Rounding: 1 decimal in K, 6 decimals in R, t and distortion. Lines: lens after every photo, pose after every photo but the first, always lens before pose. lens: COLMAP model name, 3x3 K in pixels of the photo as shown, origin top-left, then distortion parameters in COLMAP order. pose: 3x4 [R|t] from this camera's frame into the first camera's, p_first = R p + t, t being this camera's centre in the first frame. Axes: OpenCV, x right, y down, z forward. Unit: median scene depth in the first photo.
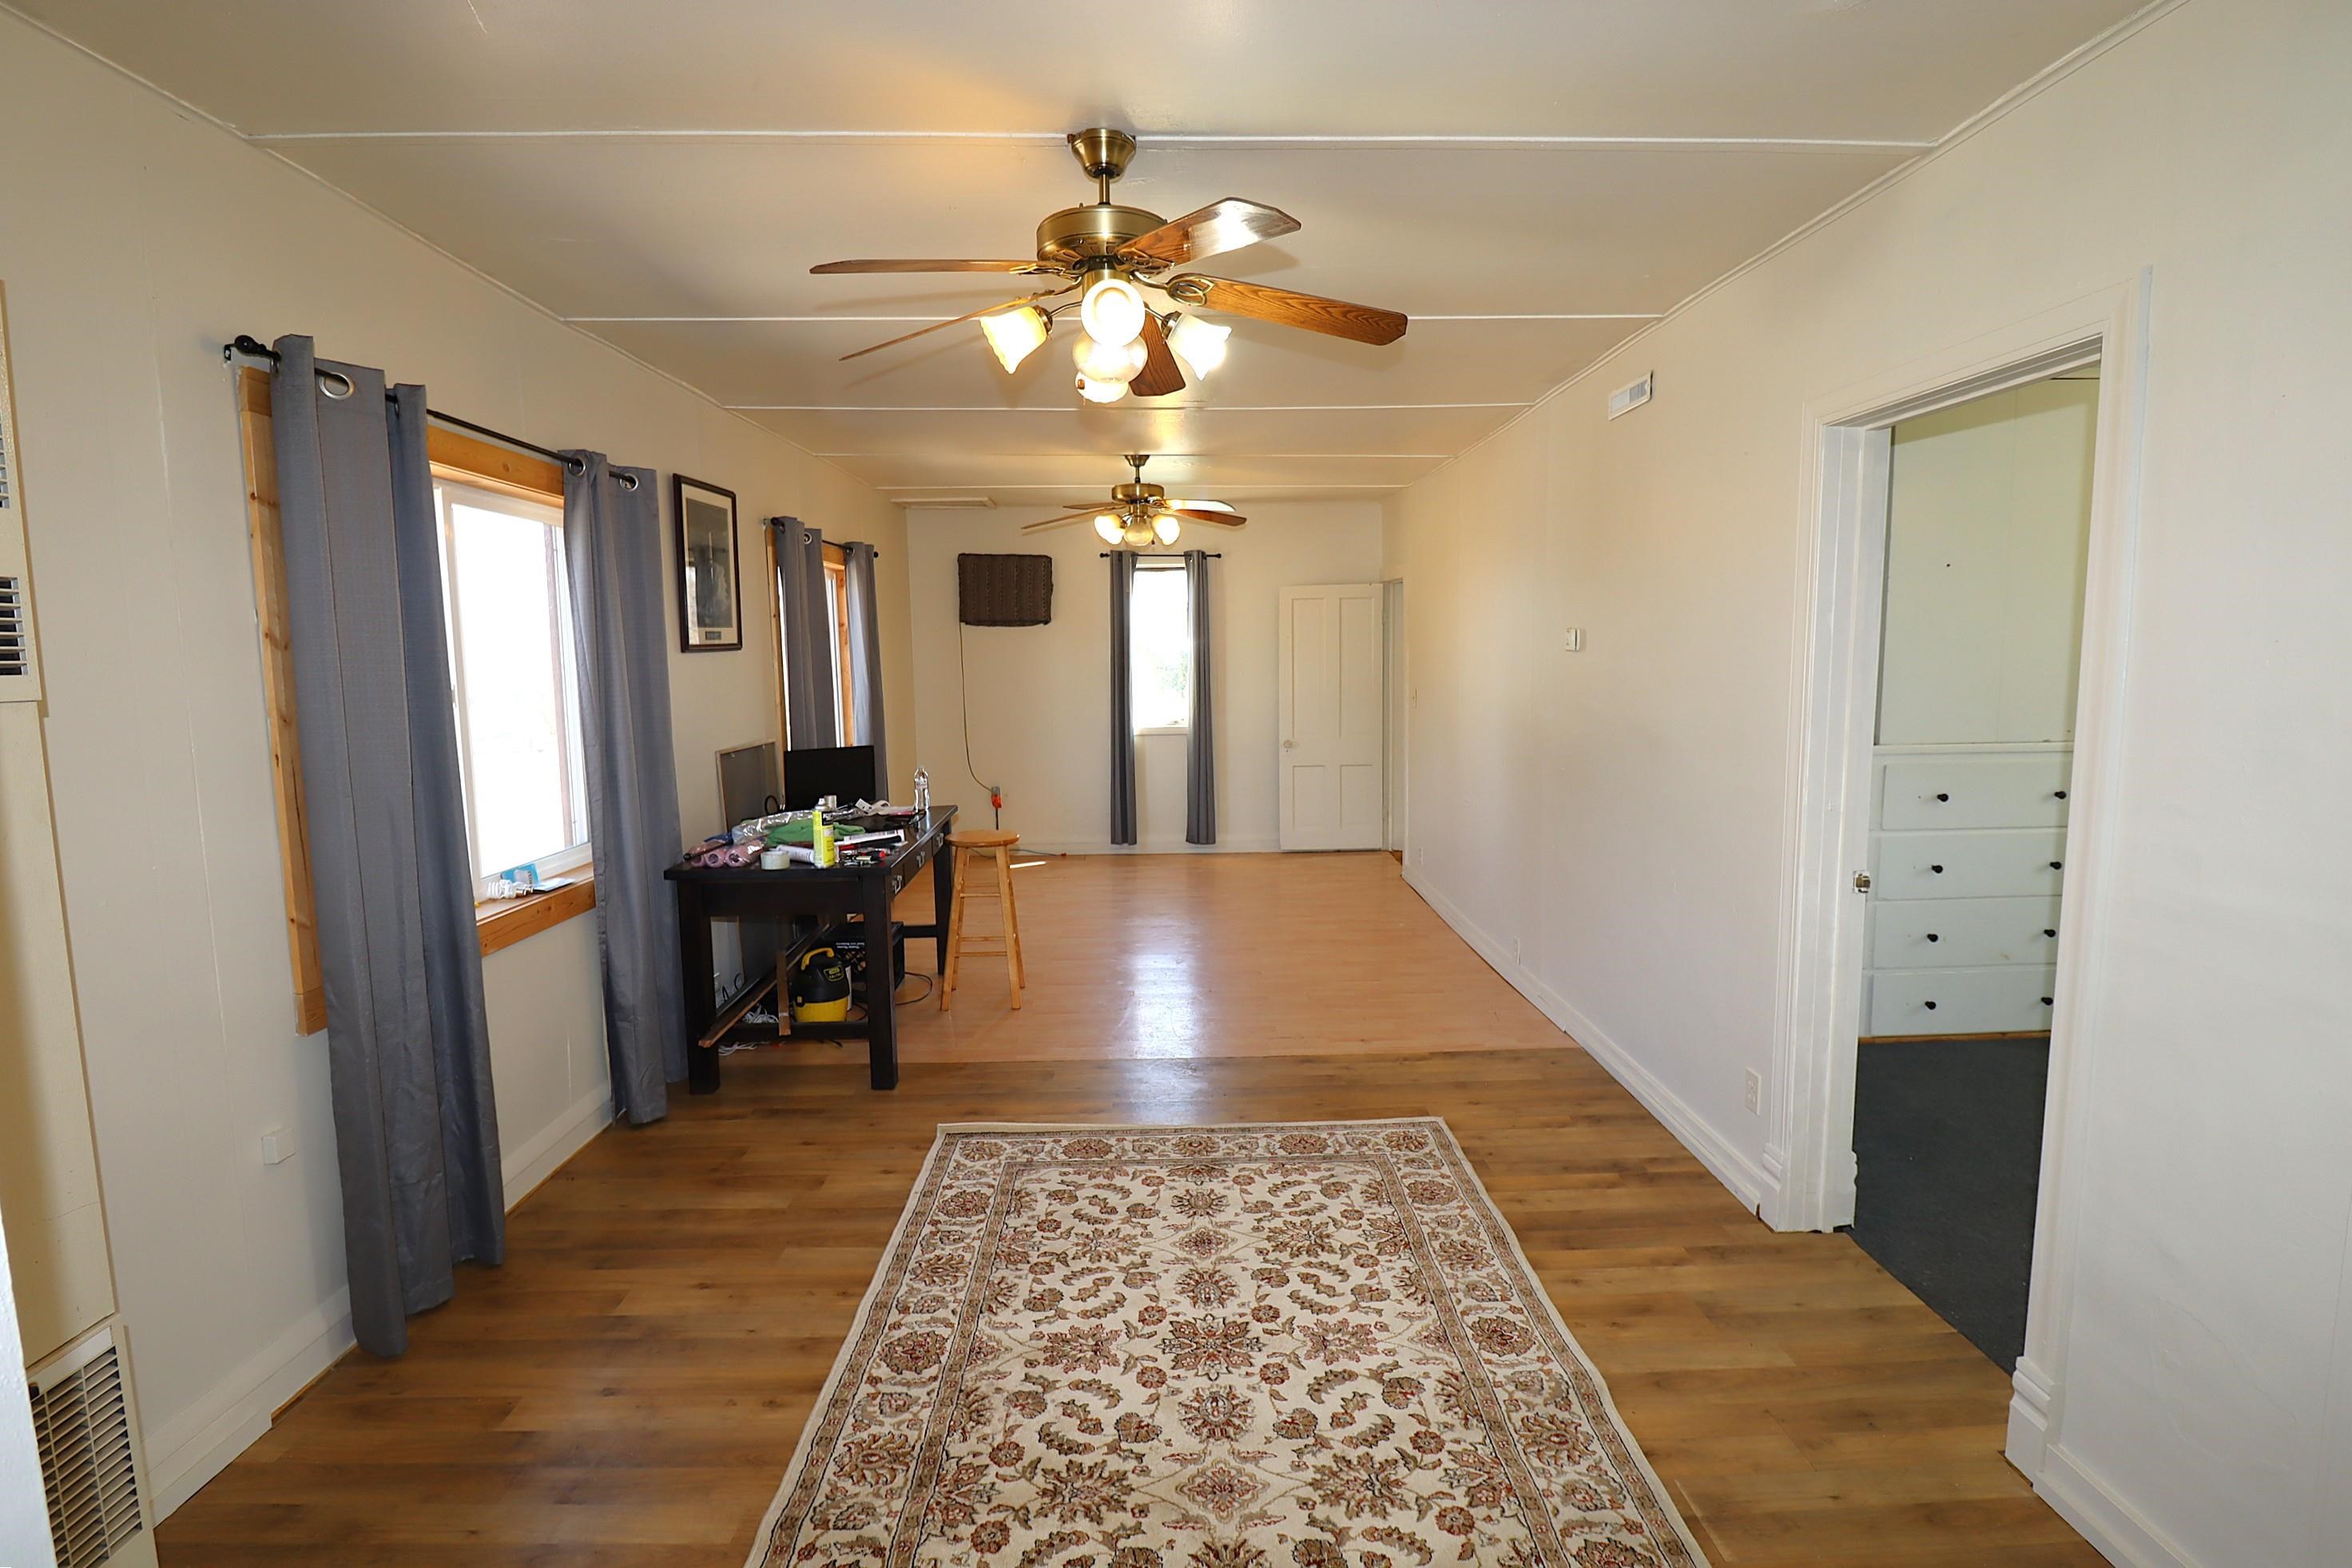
lens RADIAL K [[1113.7, 0, 1222.9], [0, 1113.7, 779.2], [0, 0, 1]] dist [-0.004316, -0.004535]
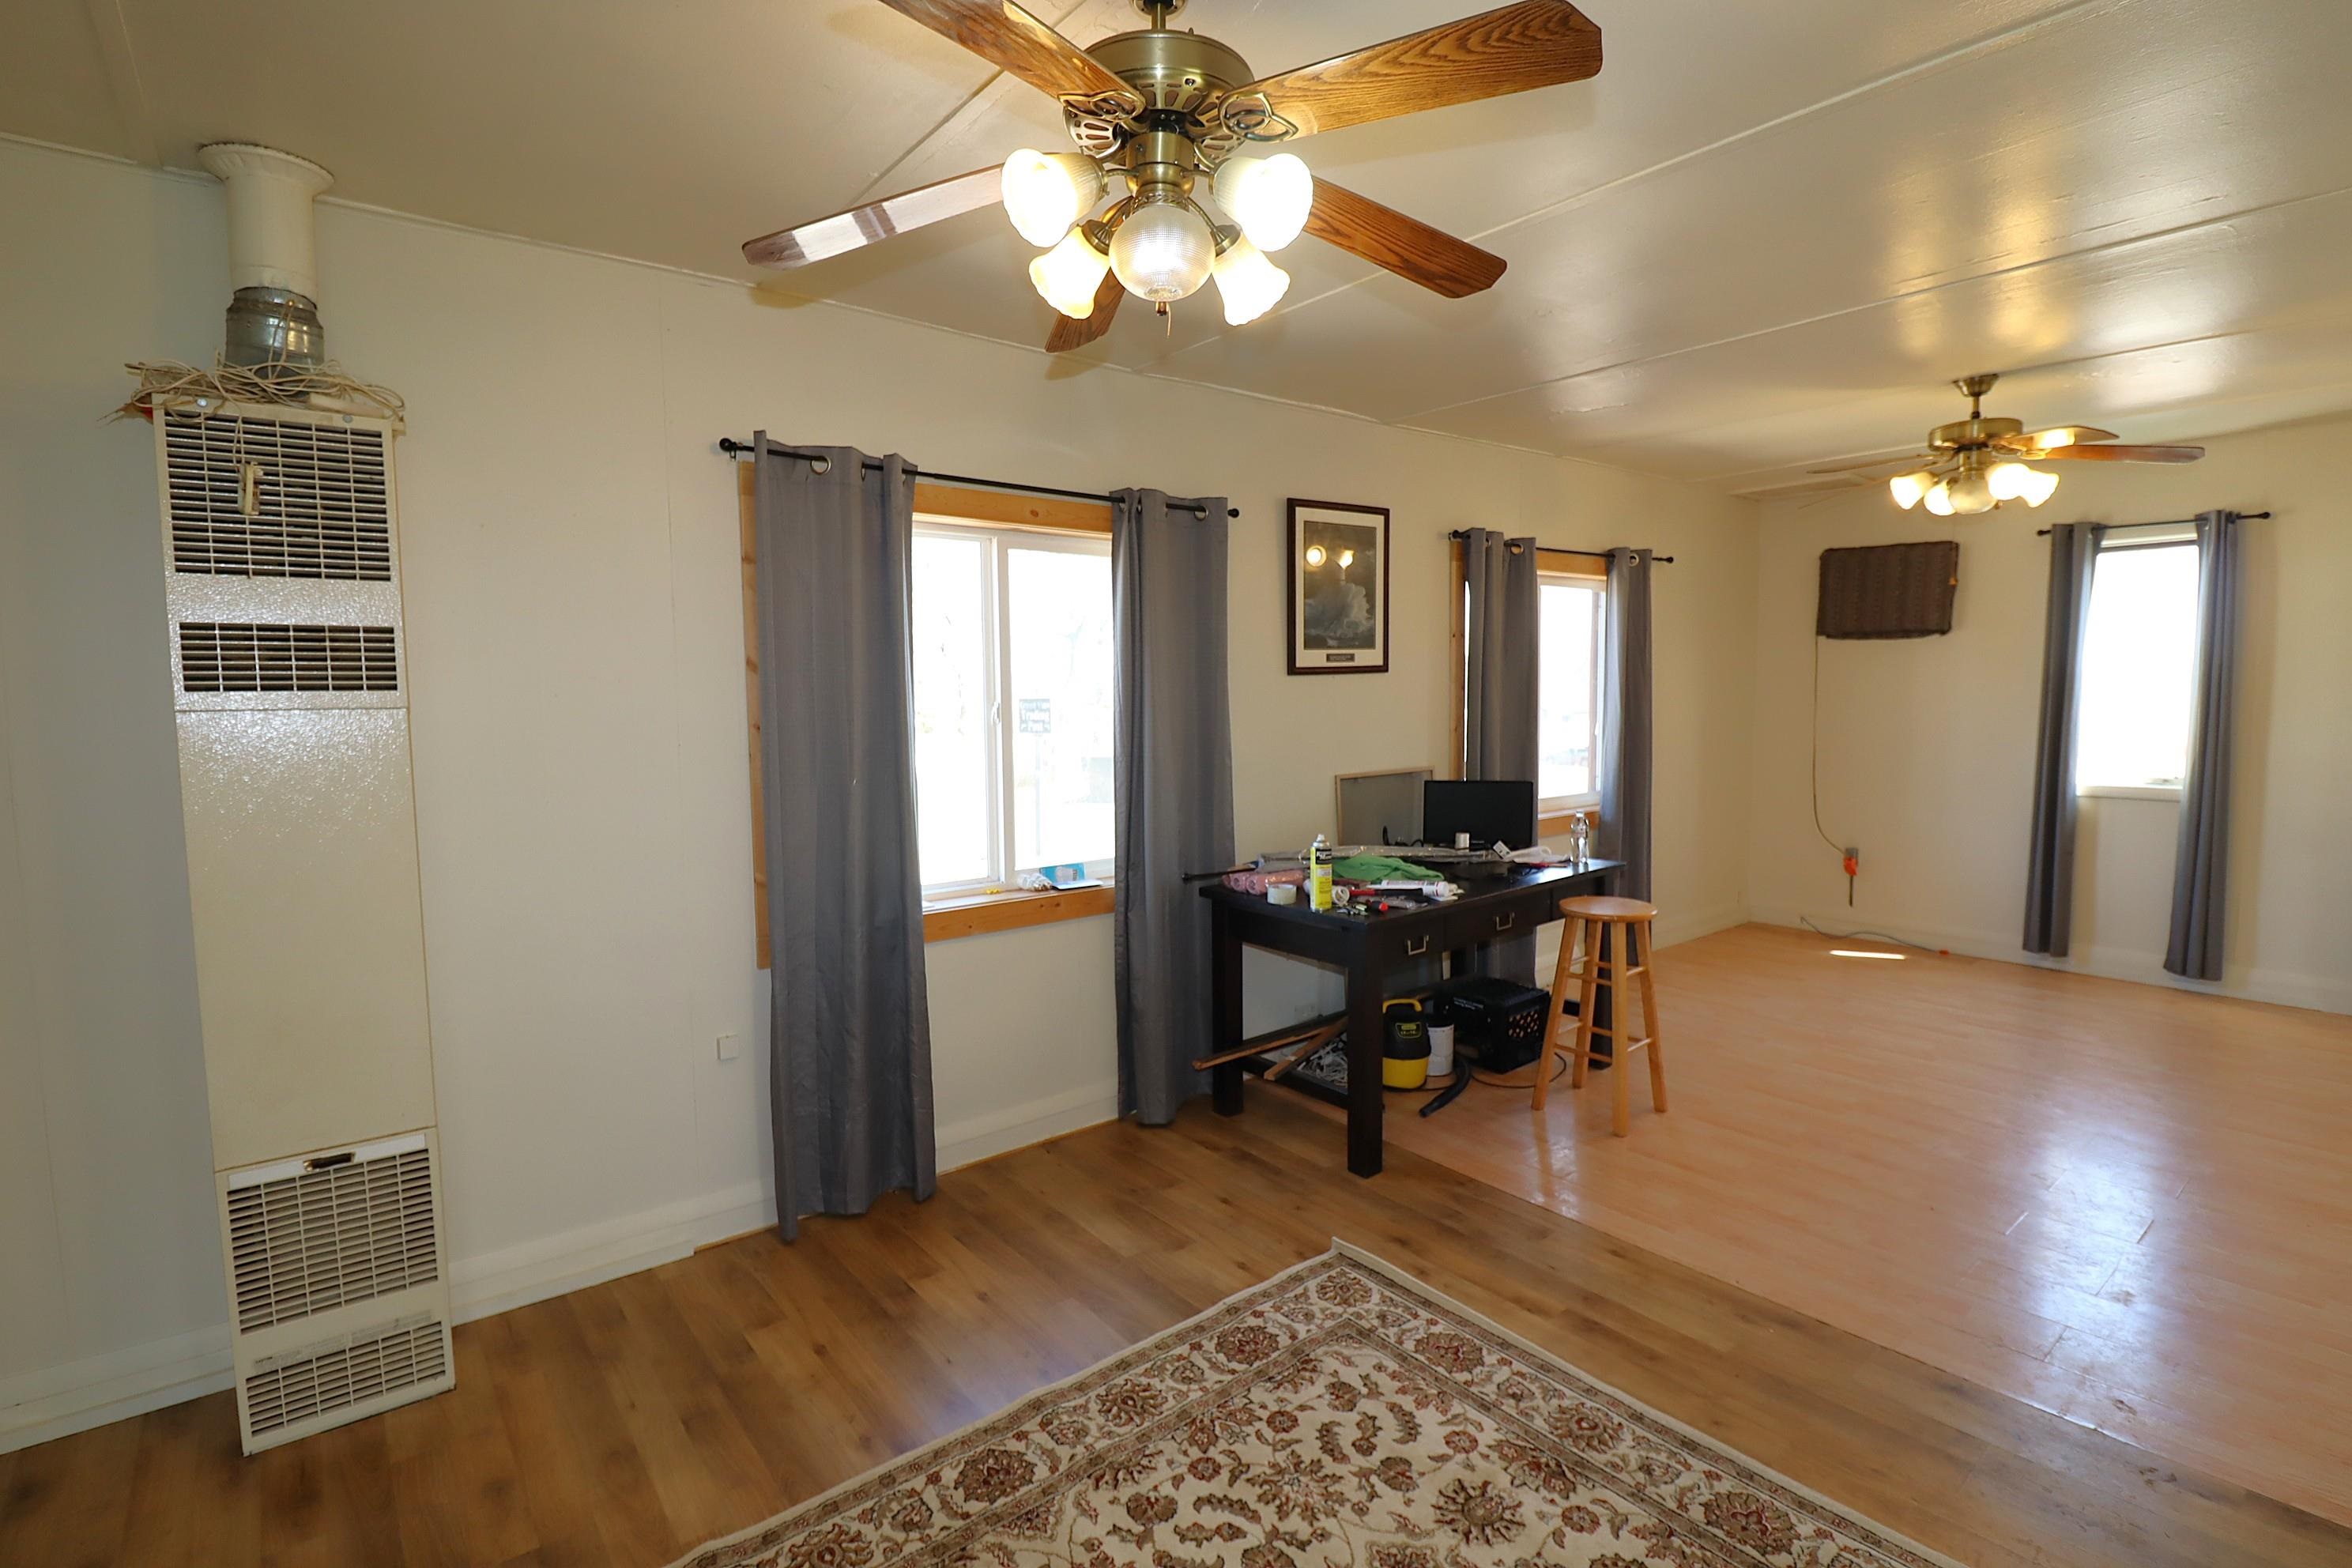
lens RADIAL K [[1113.8, 0, 1187.1], [0, 1113.8, 779.8], [0, 0, 1]] dist [-0.004316, -0.004535]
pose [[0.592172, 0.071876, -0.802599, 0.342622], [-0.087505, 0.995860, 0.024620, -0.045351], [0.801046, 0.055652, 0.596010, 0.414687]]
